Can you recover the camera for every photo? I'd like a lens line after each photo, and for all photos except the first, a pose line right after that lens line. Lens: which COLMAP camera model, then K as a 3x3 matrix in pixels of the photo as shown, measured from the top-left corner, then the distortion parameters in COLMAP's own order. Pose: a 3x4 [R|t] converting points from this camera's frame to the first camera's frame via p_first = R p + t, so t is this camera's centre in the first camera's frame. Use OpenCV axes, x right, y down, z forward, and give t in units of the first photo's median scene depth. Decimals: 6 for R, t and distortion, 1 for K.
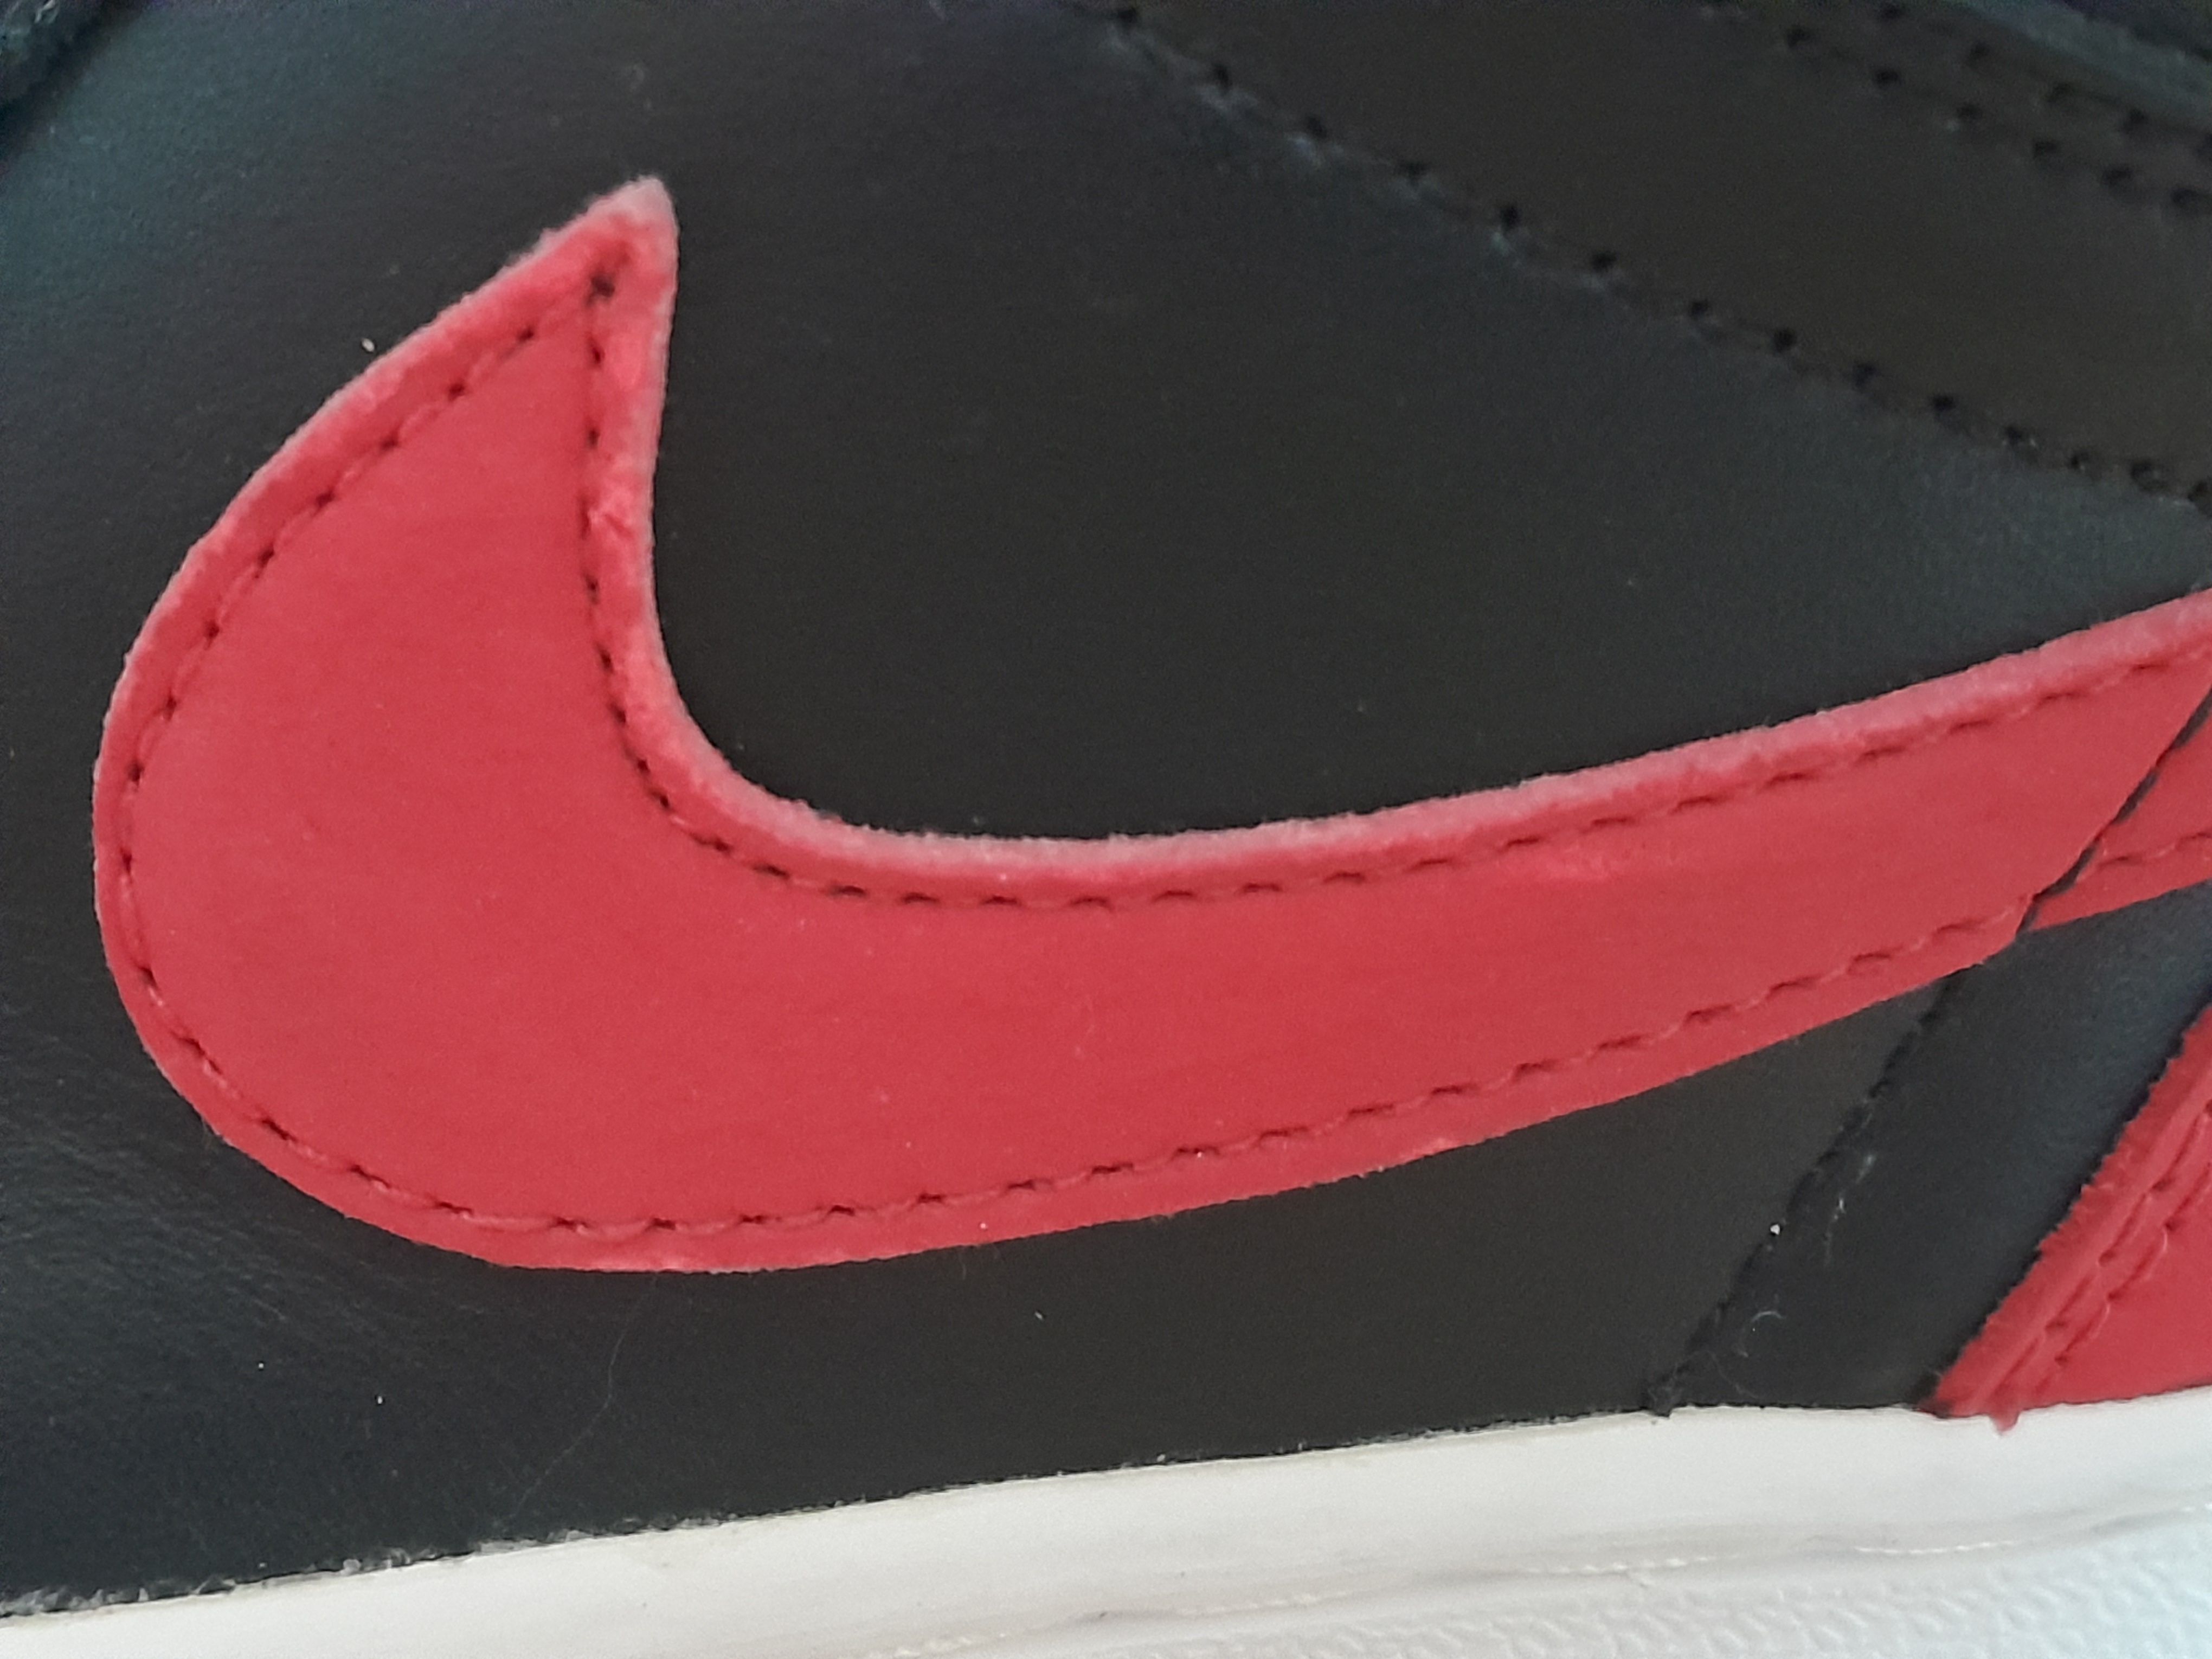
lens RADIAL K [[1741.5, 0, 1109.3], [0, 1741.5, 812.5], [0, 0, 1]] dist [0.030806, -0.008651]
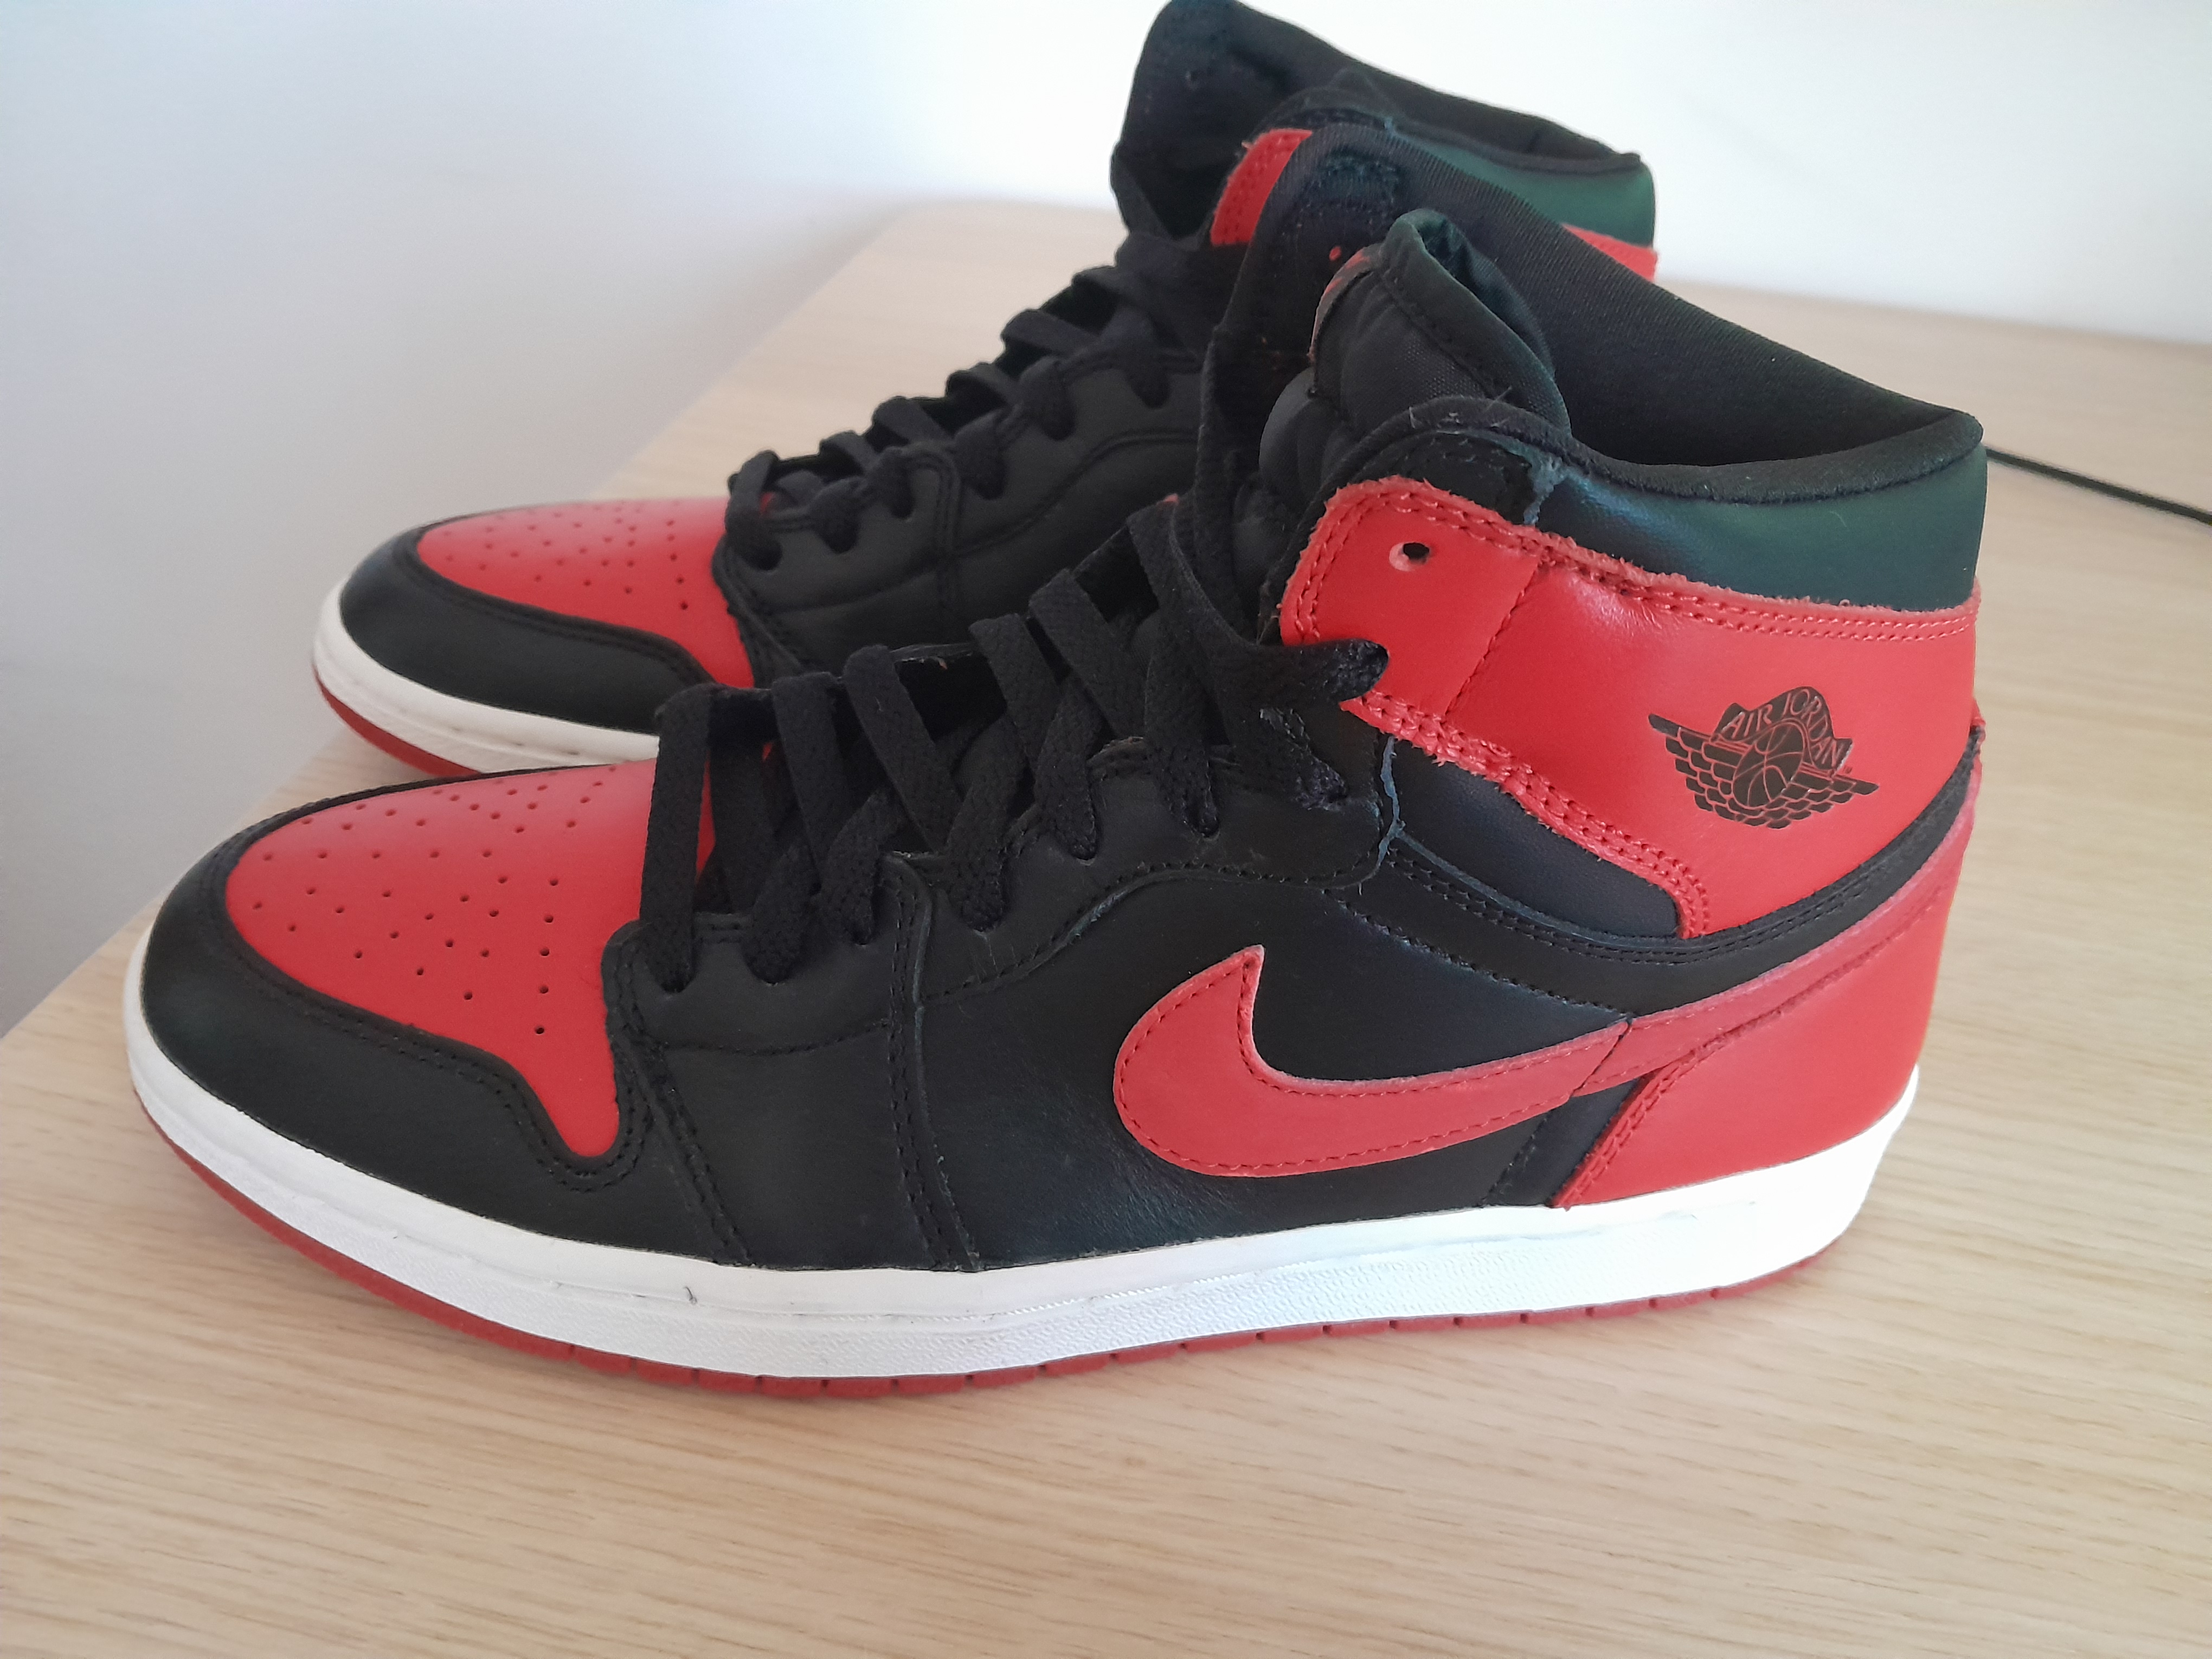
lens RADIAL K [[1741.5, 0, 1125.1], [0, 1741.5, 843.1], [0, 0, 1]] dist [0.030806, -0.008651]
pose [[0.999894, -0.004433, 0.013834, -0.619586], [0.002510, 0.990696, 0.136072, -1.135776], [-0.014309, -0.136023, 0.990602, -3.124738]]
